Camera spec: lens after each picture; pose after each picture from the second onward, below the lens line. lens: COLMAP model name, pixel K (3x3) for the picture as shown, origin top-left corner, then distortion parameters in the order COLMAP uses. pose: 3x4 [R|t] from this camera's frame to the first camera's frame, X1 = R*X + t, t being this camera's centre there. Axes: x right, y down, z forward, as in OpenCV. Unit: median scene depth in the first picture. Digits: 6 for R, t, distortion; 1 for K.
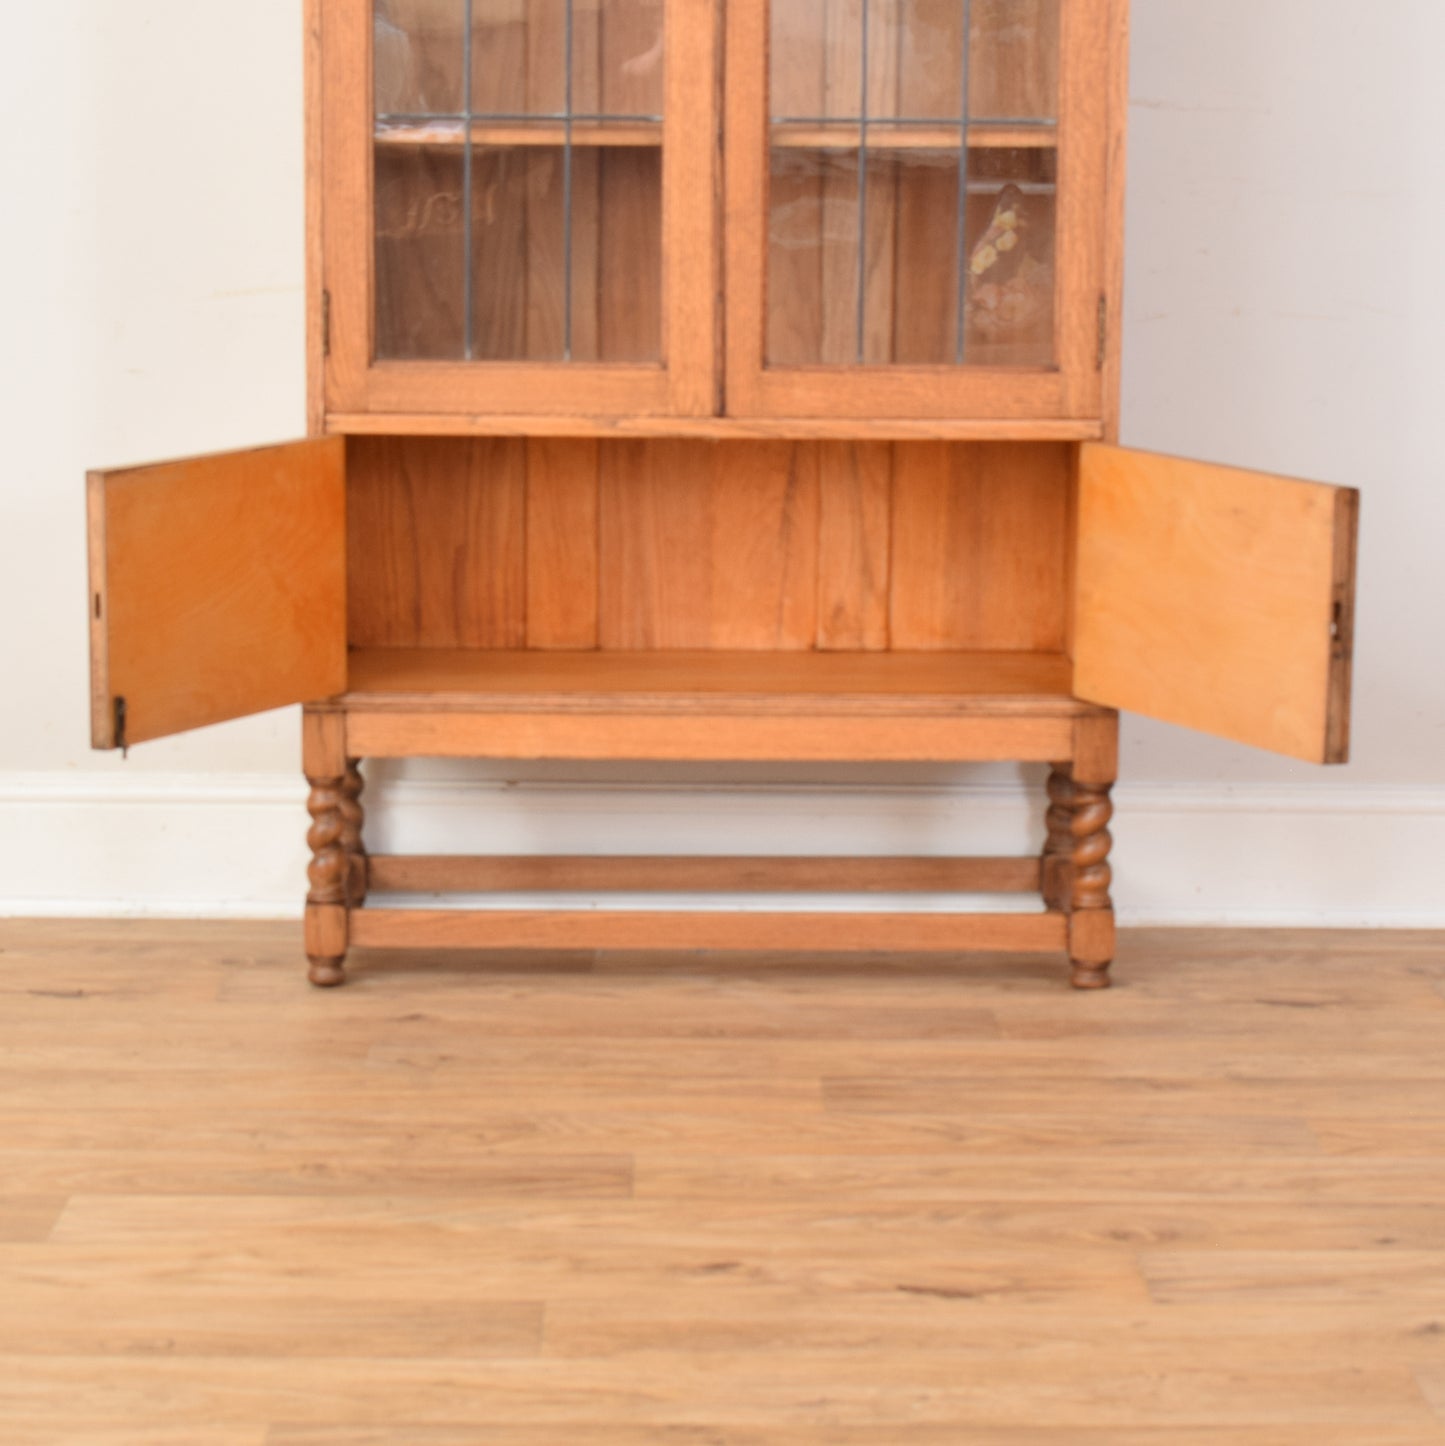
lens RADIAL K [[3786.8, 0, 719.4], [0, 3786.8, 720.7], [0, 0, 1]] dist [-0.026878, 0.000000]
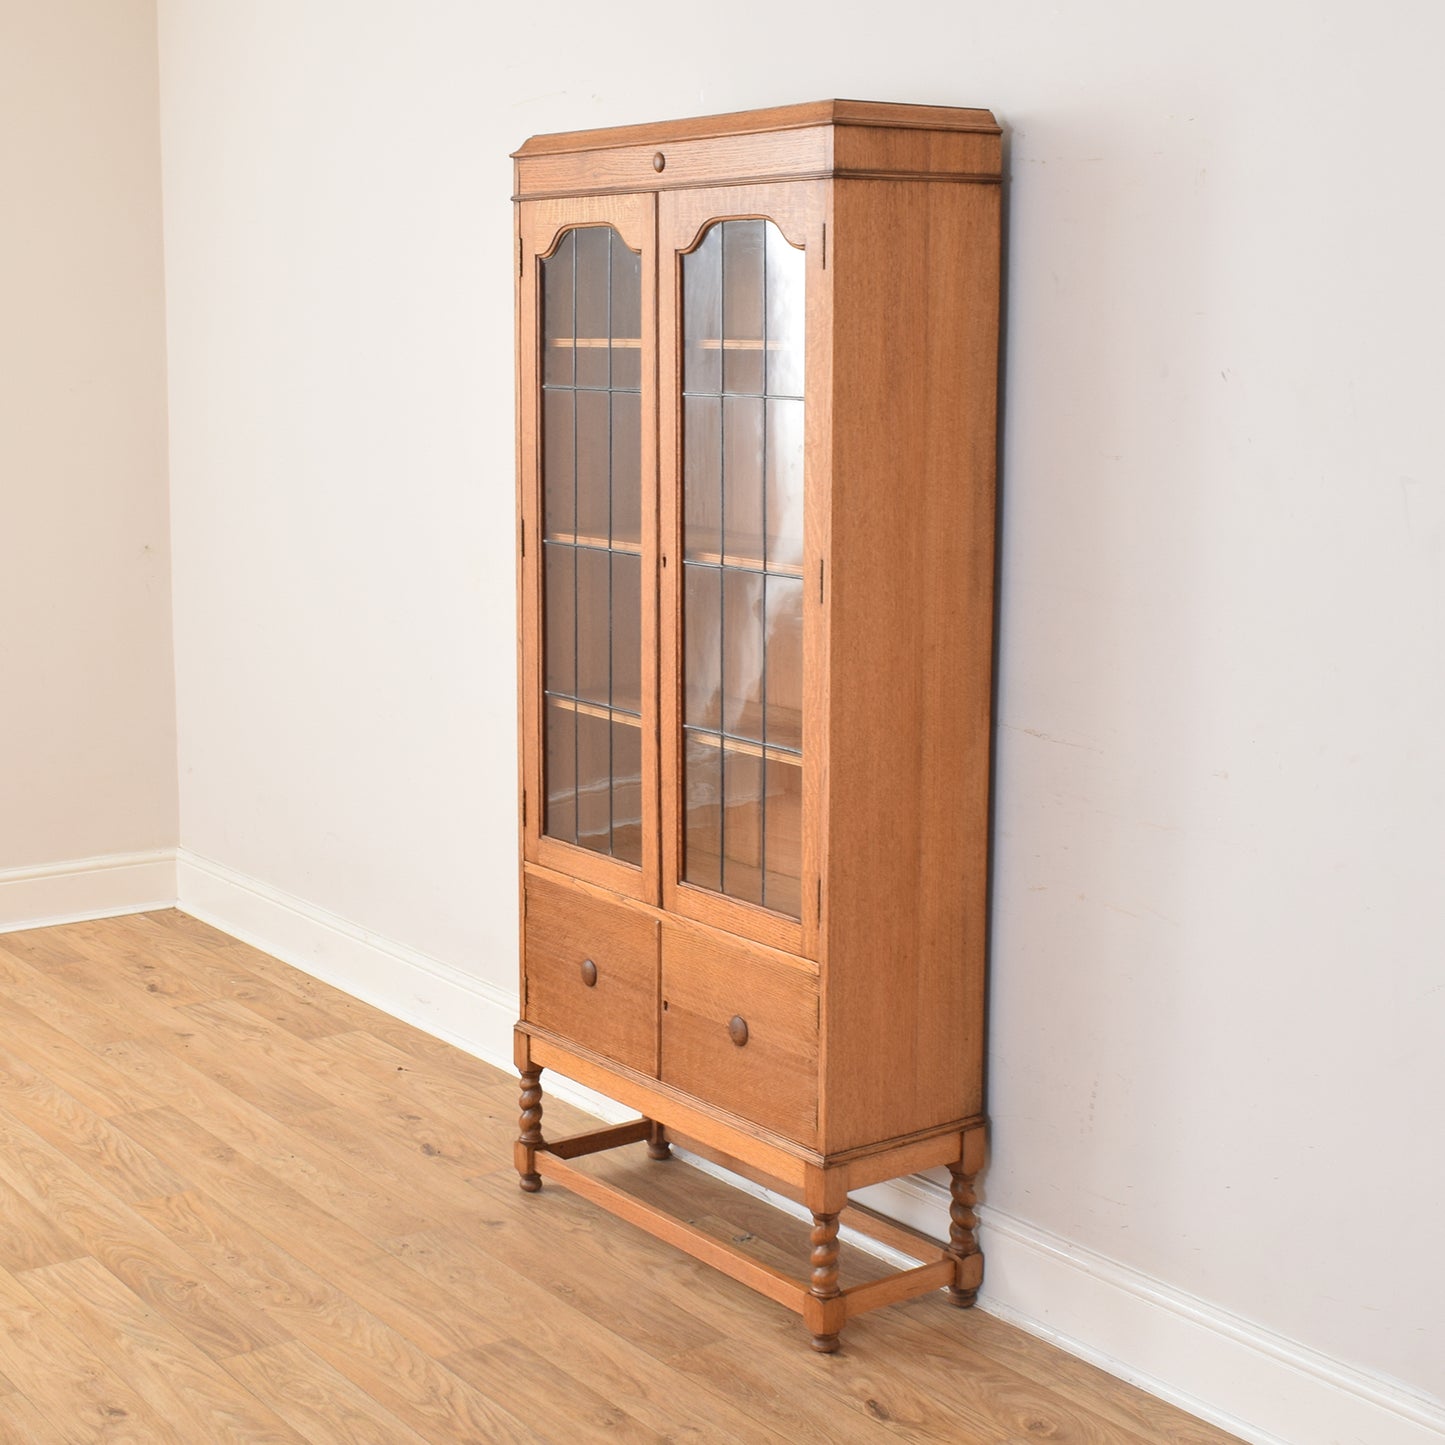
lens RADIAL K [[2332.3, 0, 644.2], [0, 2332.3, 735.7], [0, 0, 1]] dist [-0.036909, 0.000000]
pose [[0.568570, 0.138593, -0.810876, 0.747099], [-0.139964, 0.987632, 0.070664, -0.212705], [0.810641, 0.073316, 0.580936, 0.424659]]
